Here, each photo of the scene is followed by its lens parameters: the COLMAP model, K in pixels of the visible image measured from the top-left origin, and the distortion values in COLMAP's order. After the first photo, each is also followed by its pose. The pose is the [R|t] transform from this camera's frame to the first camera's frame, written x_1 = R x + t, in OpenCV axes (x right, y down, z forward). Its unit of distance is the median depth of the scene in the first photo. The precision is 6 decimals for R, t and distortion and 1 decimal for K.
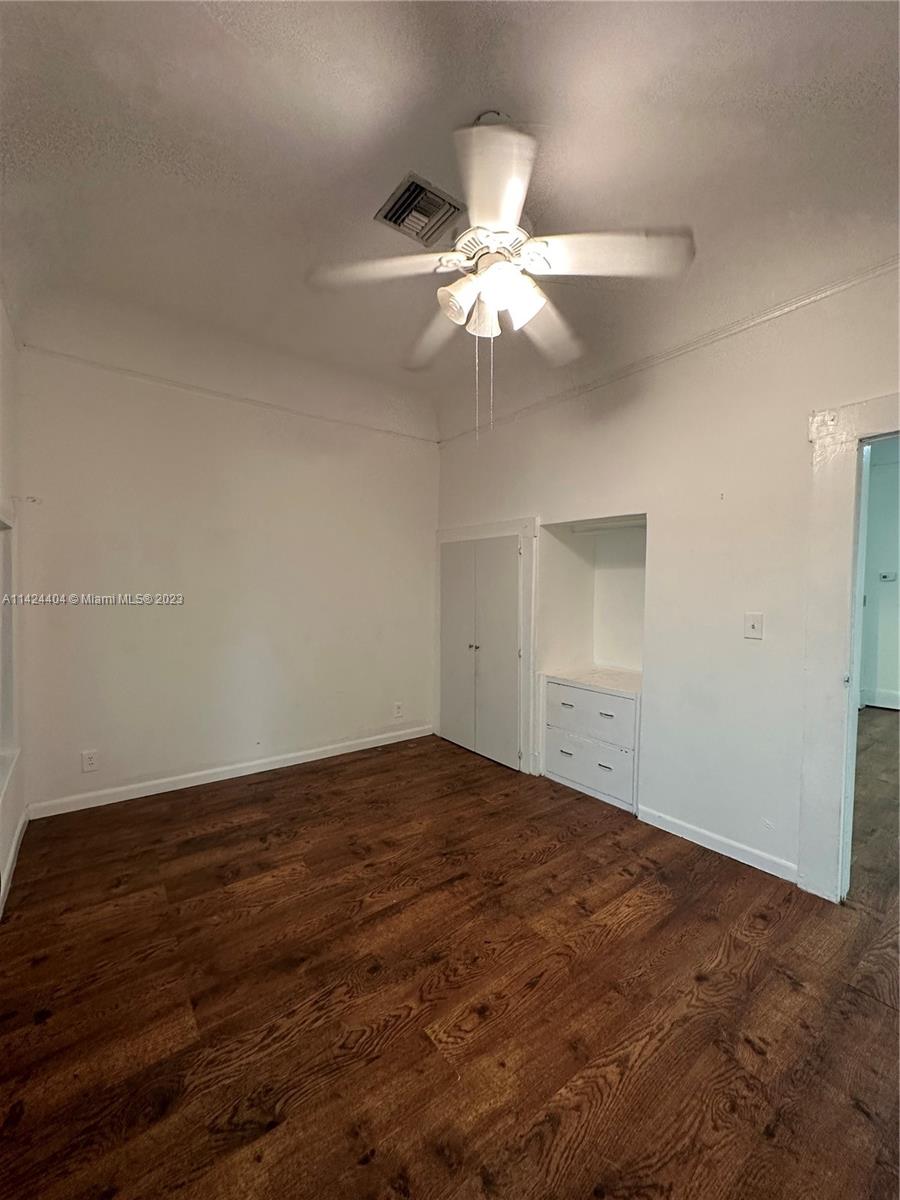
lens RADIAL K [[478.5, 0, 448.4], [0, 478.5, 598.3], [0, 0, 1]] dist [0.000085, 0.000333]
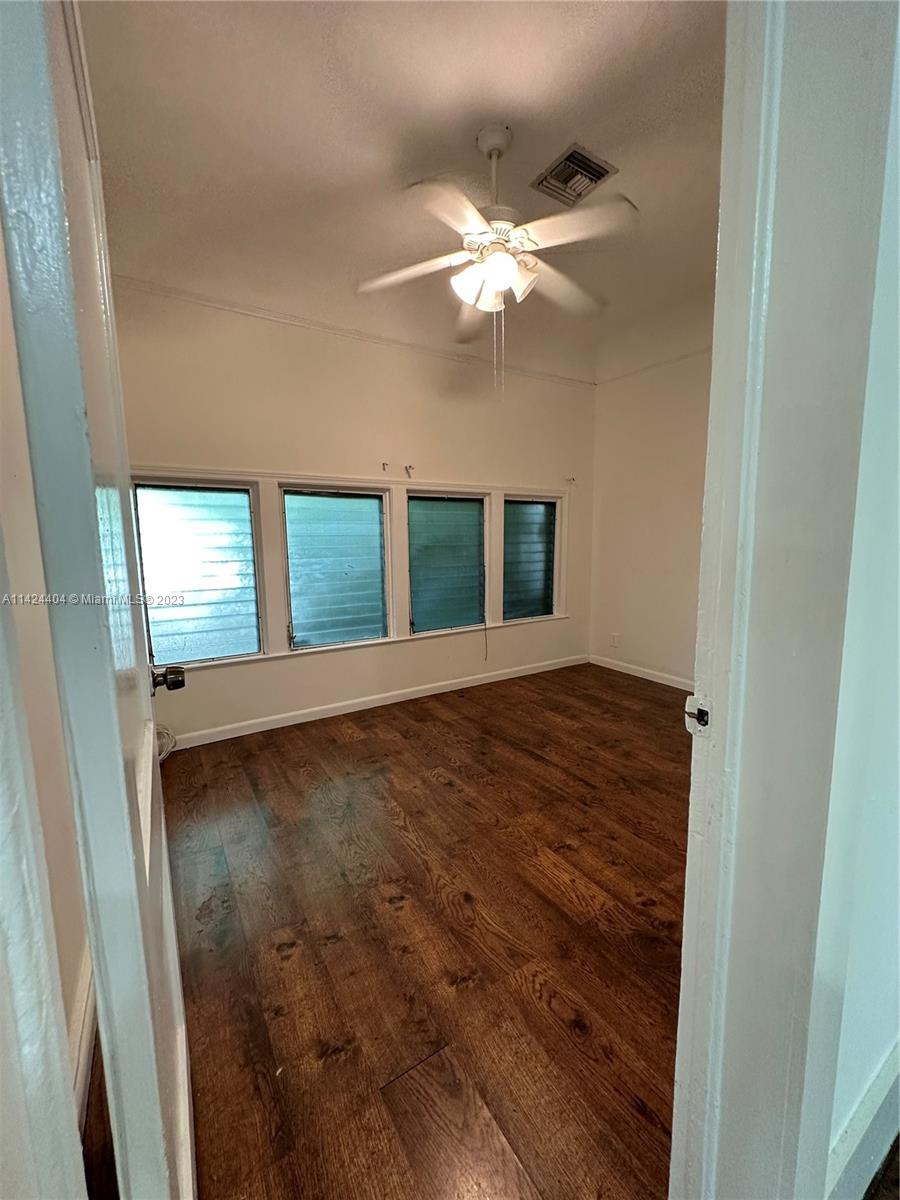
lens RADIAL K [[473.2, 0, 454.8], [0, 473.2, 614.3], [0, 0, 1]] dist [0.003112, 0.000392]
pose [[-0.083311, 0.144386, -0.986008, 1.258753], [-0.017484, 0.989084, 0.146314, 0.053328], [0.996370, 0.029429, -0.079877, 0.913501]]
